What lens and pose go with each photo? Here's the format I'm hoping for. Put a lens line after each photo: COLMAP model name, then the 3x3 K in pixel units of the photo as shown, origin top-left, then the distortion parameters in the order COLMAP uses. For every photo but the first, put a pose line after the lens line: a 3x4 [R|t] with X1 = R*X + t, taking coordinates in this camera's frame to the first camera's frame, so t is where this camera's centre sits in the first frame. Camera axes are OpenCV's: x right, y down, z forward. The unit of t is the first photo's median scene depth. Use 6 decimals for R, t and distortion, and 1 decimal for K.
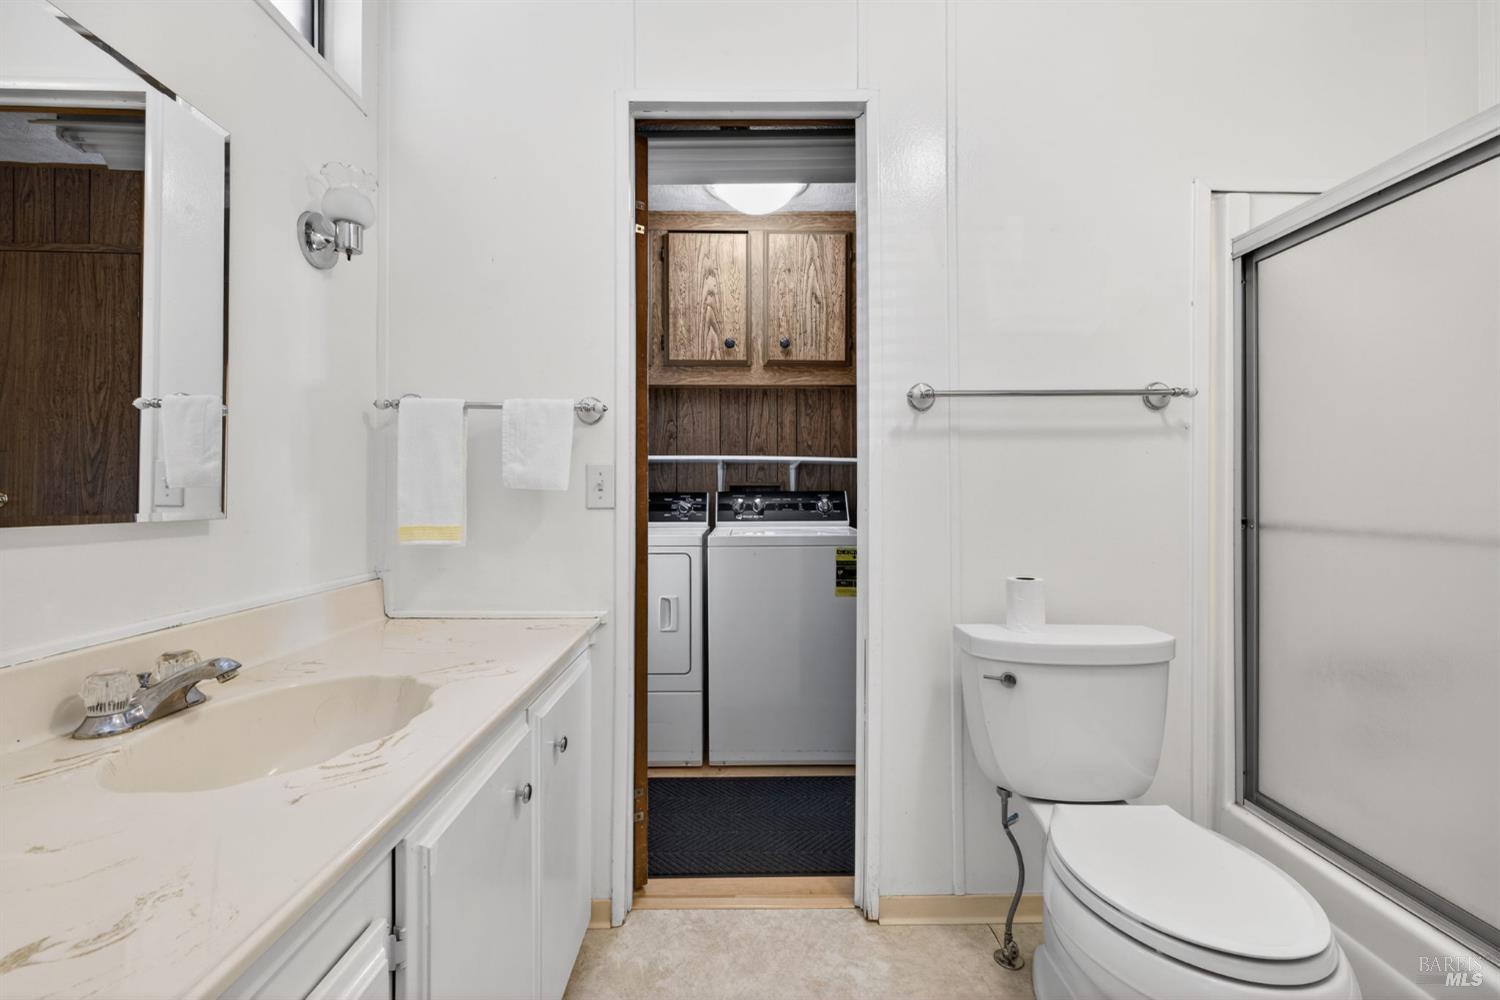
lens RADIAL K [[624.8, 0, 746.5], [0, 624.8, 490.5], [0, 0, 1]] dist [0.002740, 0.000009]
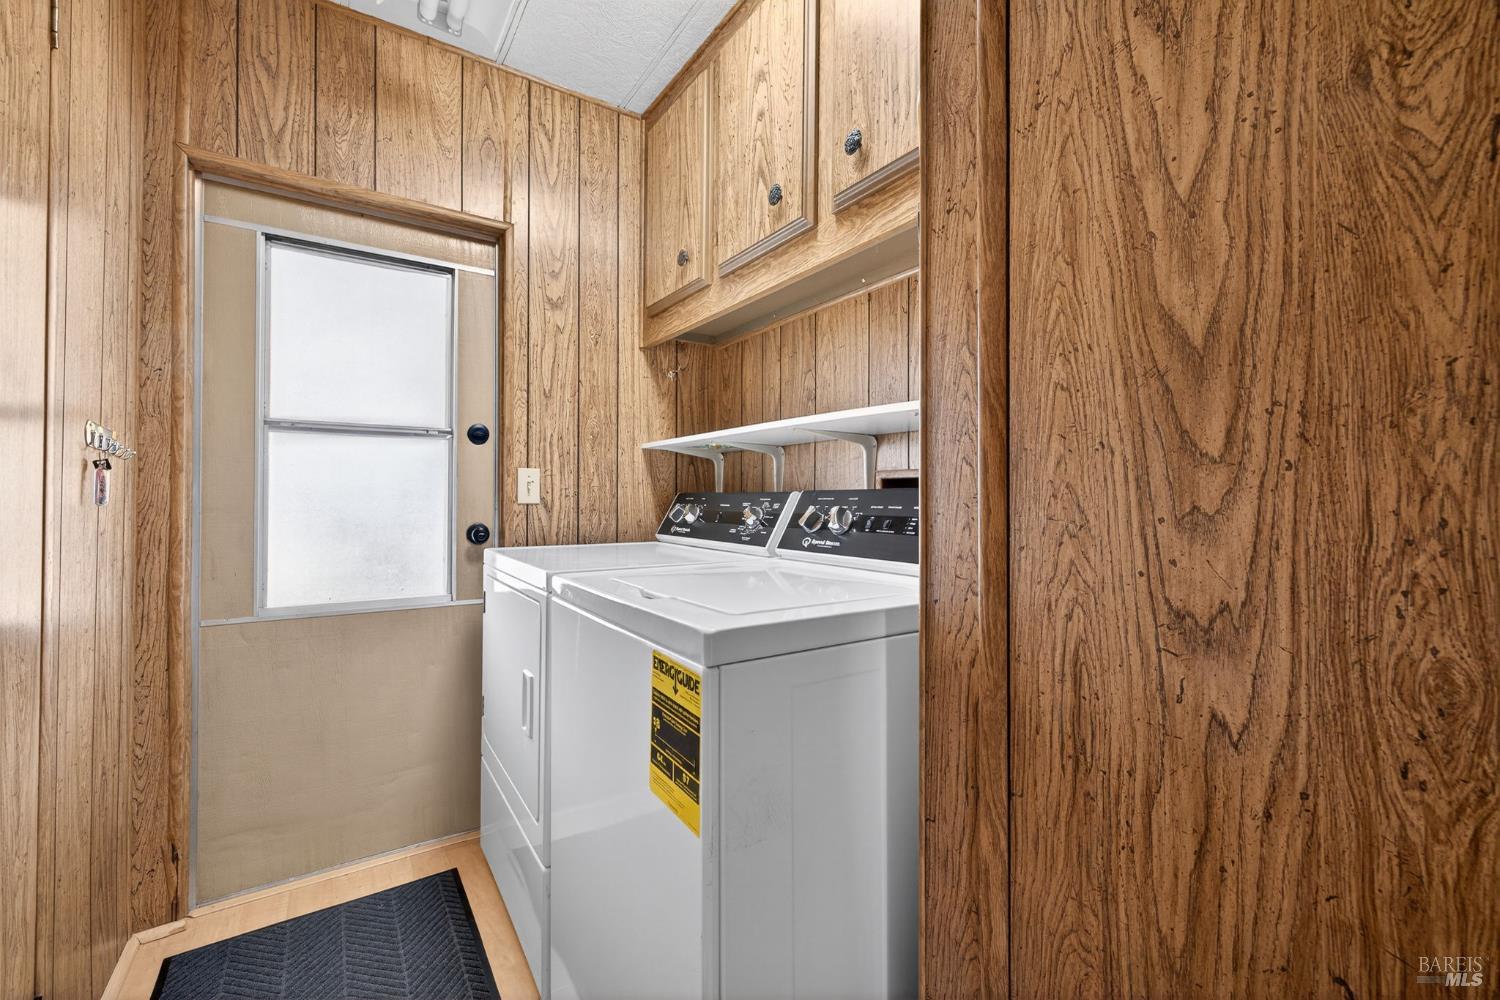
lens RADIAL K [[624.8, 0, 746.5], [0, 624.8, 490.5], [0, 0, 1]] dist [0.002740, 0.000009]
pose [[0.536540, -0.007223, -0.843844, 0.381418], [0.001610, 0.999970, -0.007536, 0.005878], [0.843873, 0.002684, 0.536536, 0.707897]]
